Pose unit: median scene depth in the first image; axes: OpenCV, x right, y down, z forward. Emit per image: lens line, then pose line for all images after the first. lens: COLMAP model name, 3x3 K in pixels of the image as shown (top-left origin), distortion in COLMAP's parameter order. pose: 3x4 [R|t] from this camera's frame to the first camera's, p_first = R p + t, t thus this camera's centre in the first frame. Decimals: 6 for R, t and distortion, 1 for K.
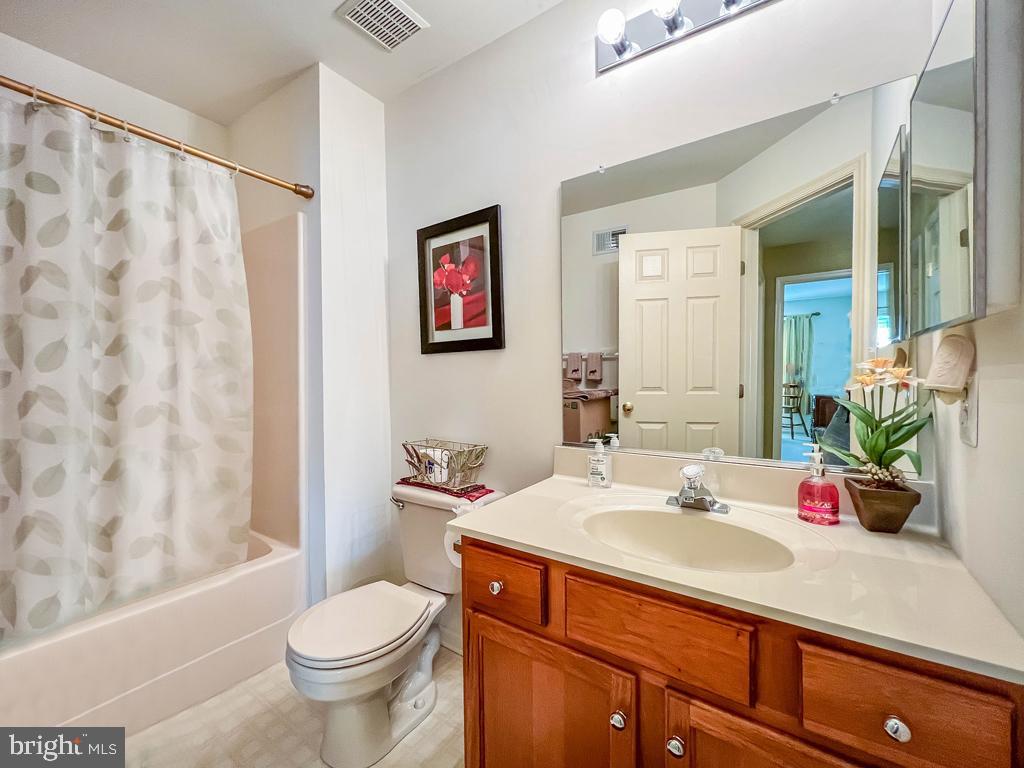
lens RADIAL K [[414.0, 0, 510.6], [0, 414.0, 382.9], [0, 0, 1]] dist [-0.007639, 0.001898]
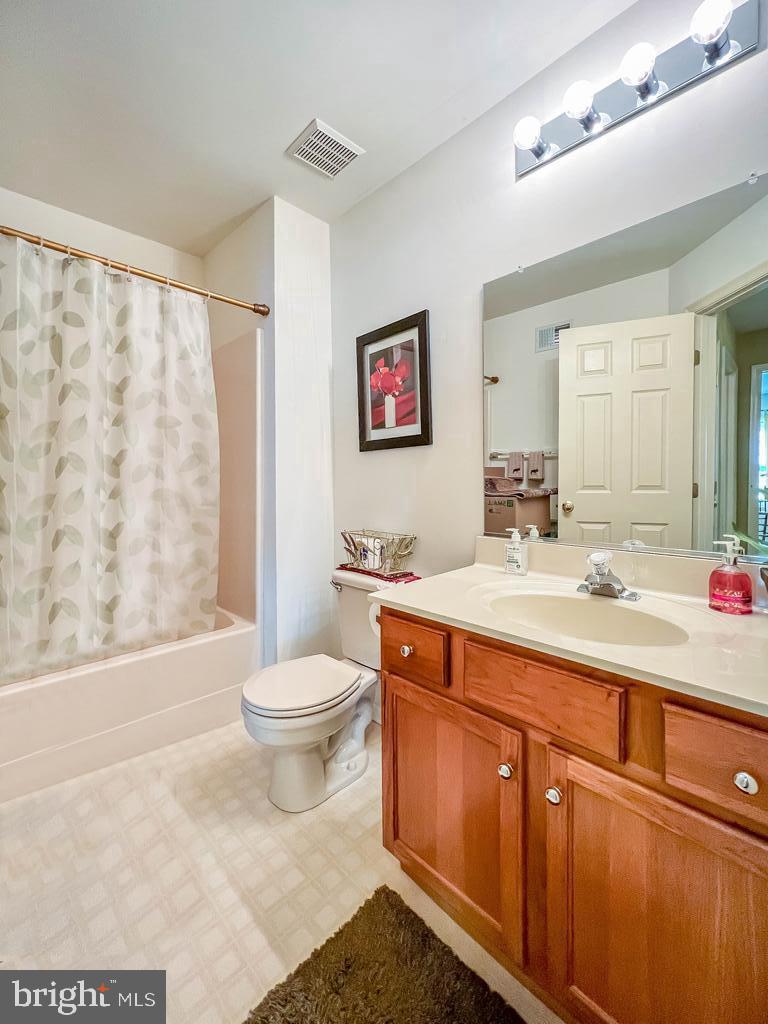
lens RADIAL K [[414.0, 0, 375.0], [0, 414.0, 489.3], [0, 0, 1]] dist [-0.007639, 0.001898]
pose [[0.978486, 0.013702, -0.205856, 0.063529], [-0.012257, 0.999890, 0.008296, 0.025418], [0.205947, -0.005595, 0.978547, -0.074530]]
